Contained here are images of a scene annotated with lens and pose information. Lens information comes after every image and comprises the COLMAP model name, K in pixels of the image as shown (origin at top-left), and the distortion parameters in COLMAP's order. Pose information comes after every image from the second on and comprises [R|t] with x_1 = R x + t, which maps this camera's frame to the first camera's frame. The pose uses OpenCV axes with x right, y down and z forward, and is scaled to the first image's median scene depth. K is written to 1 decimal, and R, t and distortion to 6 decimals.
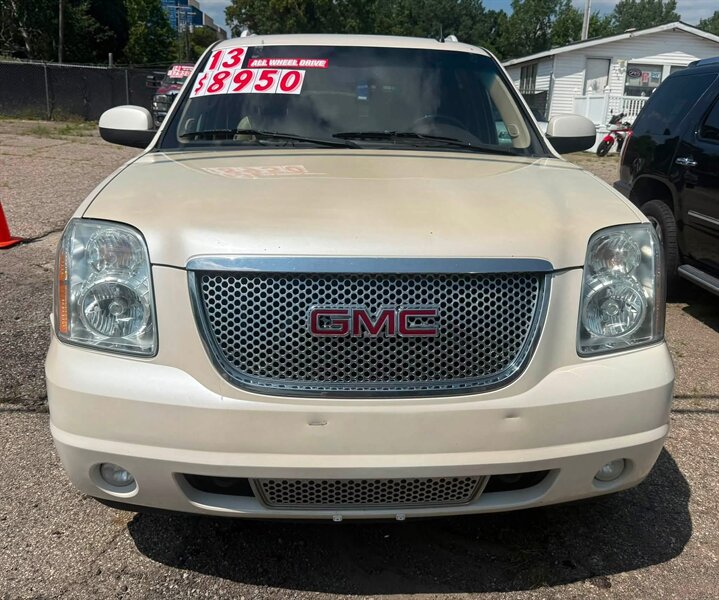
lens RADIAL K [[738.1, 0, 359.5], [0, 738.1, 300.0], [0, 0, 1]] dist [0.008659, -0.011843]
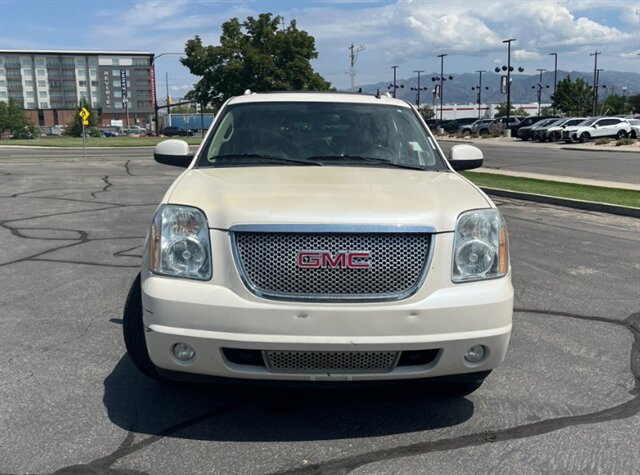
lens RADIAL K [[659.2, 0, 320.0], [0, 659.2, 237.5], [0, 0, 1]] dist [0.018771, 0.015340]
pose [[0.999948, 0.001042, -0.010118, 0.001659], [-0.002108, 0.994380, -0.105851, 0.131881], [0.009951, 0.105866, 0.994331, -0.533282]]
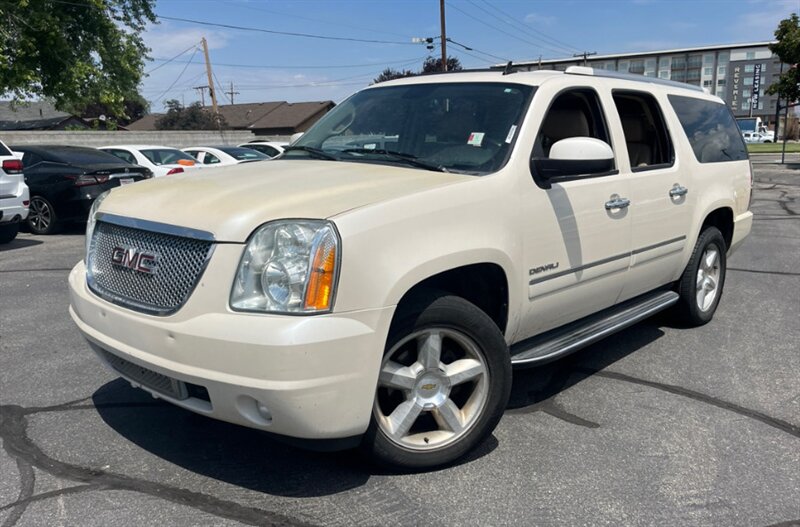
lens RADIAL K [[706.3, 0, 399.4], [0, 706.3, 282.9], [0, 0, 1]] dist [0.006841, -0.004551]
pose [[0.701792, 0.138490, -0.698791, 1.369990], [-0.182817, 0.983083, 0.011230, -0.039022], [0.688525, 0.119869, 0.715237, 0.284027]]
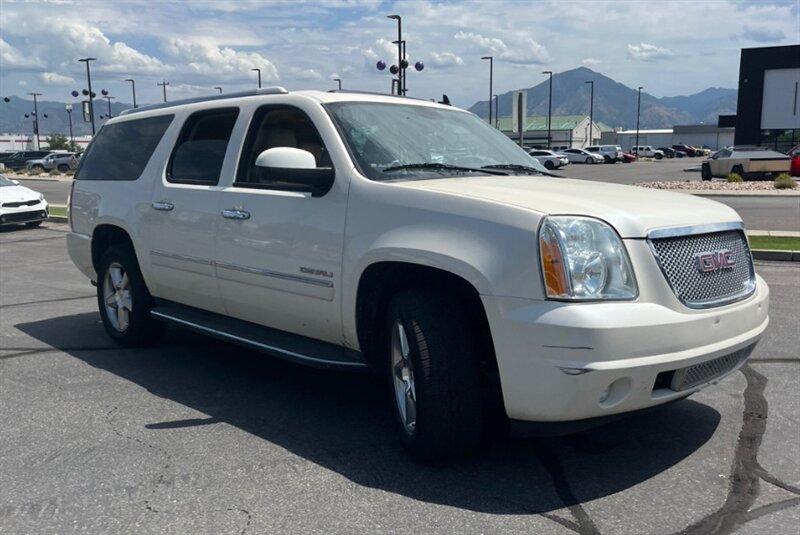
lens RADIAL K [[755.1, 0, 400.0], [0, 755.1, 267.5], [0, 0, 1]] dist [0.015087, 0.011363]
pose [[0.746310, -0.088756, 0.659654, -1.556810], [0.178914, 0.981344, -0.070379, 0.034648], [-0.641101, 0.170546, 0.748267, 0.143044]]
